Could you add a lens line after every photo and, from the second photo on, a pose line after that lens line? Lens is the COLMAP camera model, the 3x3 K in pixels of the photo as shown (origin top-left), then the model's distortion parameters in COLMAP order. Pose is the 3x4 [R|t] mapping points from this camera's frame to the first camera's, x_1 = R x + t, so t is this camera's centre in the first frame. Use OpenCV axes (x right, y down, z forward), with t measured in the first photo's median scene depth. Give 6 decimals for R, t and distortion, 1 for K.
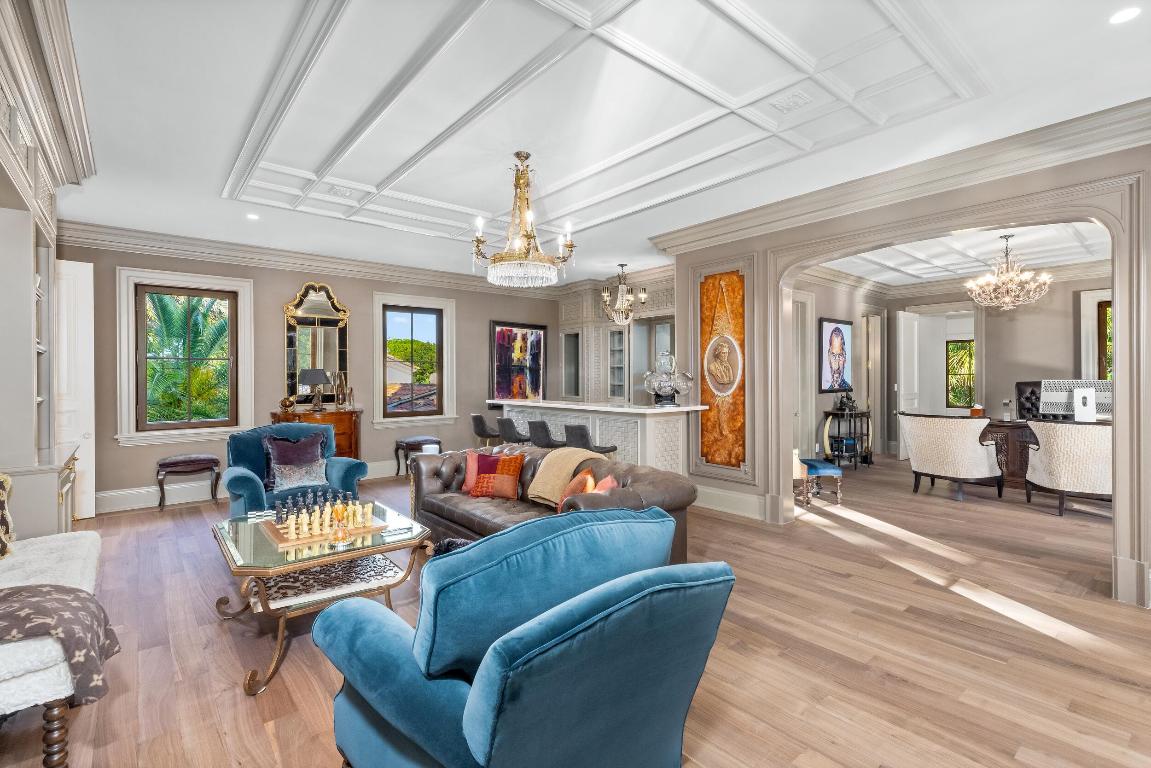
lens RADIAL K [[522.6, 0, 569.1], [0, 522.6, 379.4], [0, 0, 1]] dist [-0.002367, -0.000192]
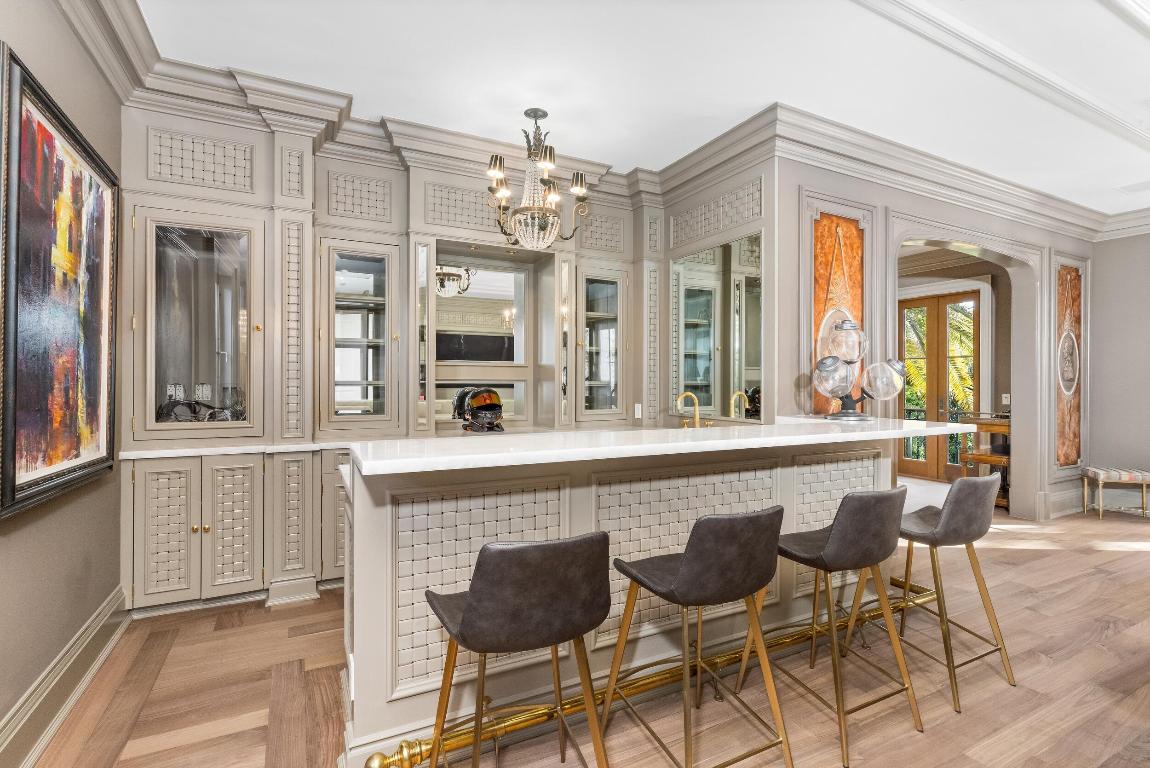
lens RADIAL K [[550.5, 0, 576.8], [0, 550.5, 385.9], [0, 0, 1]] dist [0.021101, -0.000004]
pose [[0.211643, 0.003698, 0.977340, -0.493119], [0.002692, 0.999987, -0.004366, 0.018421], [-0.977343, 0.003555, 0.211630, 1.215497]]
